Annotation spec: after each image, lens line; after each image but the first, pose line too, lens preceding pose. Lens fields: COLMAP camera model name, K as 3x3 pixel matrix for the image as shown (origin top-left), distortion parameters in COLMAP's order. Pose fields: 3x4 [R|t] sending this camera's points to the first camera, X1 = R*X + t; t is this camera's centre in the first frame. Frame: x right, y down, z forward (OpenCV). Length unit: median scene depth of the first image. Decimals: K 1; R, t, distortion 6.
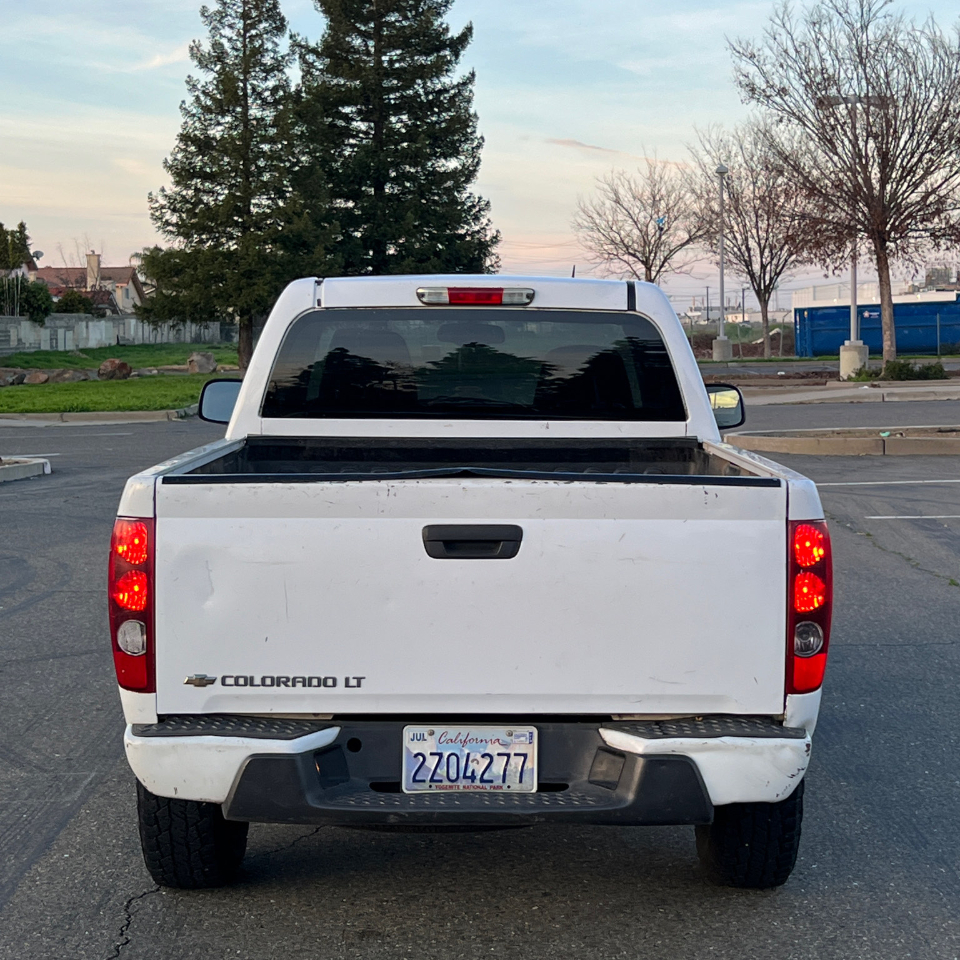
lens RADIAL K [[2029.5, 0, 515.6], [0, 2029.5, 479.3], [0, 0, 1]] dist [0.200602, 0.251274]
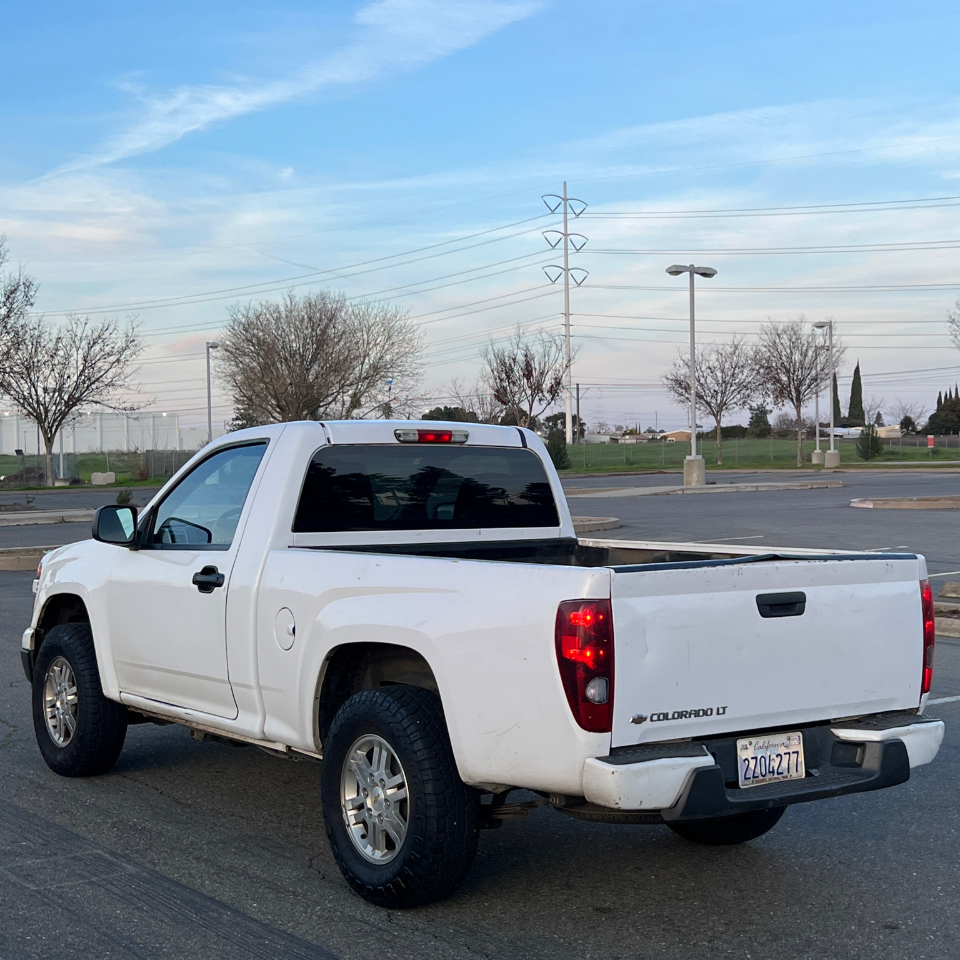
lens RADIAL K [[1609.2, 0, 544.1], [0, 1609.2, 480.9], [0, 0, 1]] dist [0.326442, -1.857784]
pose [[0.804298, -0.009983, 0.594143, -0.825493], [0.049051, 0.997562, -0.049641, -0.007884], [-0.592198, 0.069070, 0.802826, 0.168321]]
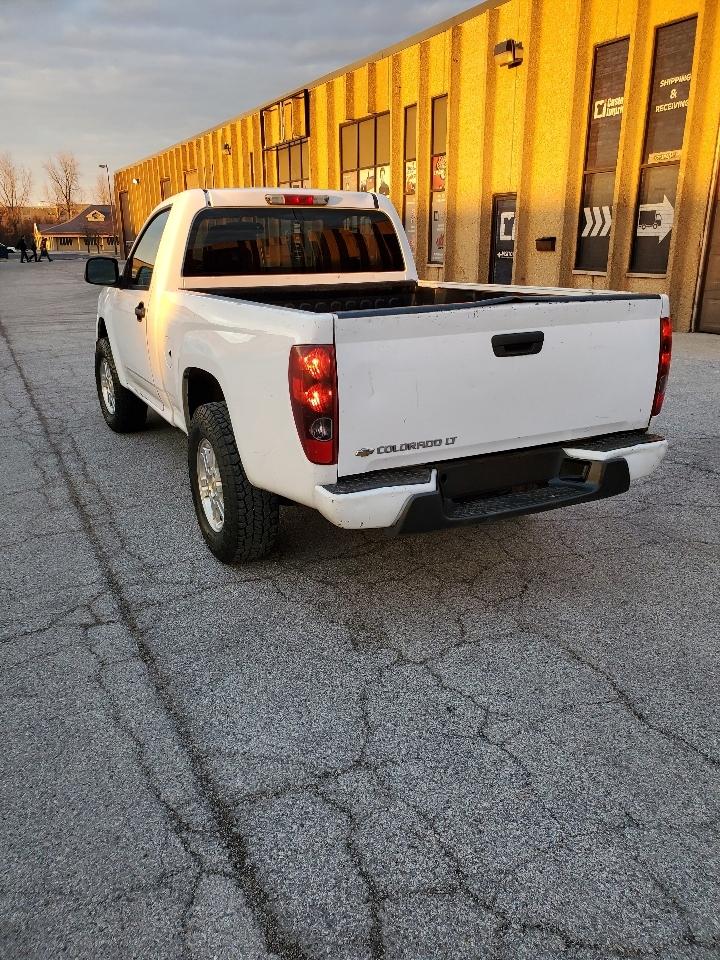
lens RADIAL K [[756.4, 0, 357.1], [0, 756.4, 502.9], [0, 0, 1]] dist [0.028921, -0.003093]
pose [[0.907172, -0.156079, 0.390741, -0.378357], [0.052556, 0.963414, 0.262813, -0.012196], [-0.417465, -0.217881, 0.882185, 0.496047]]
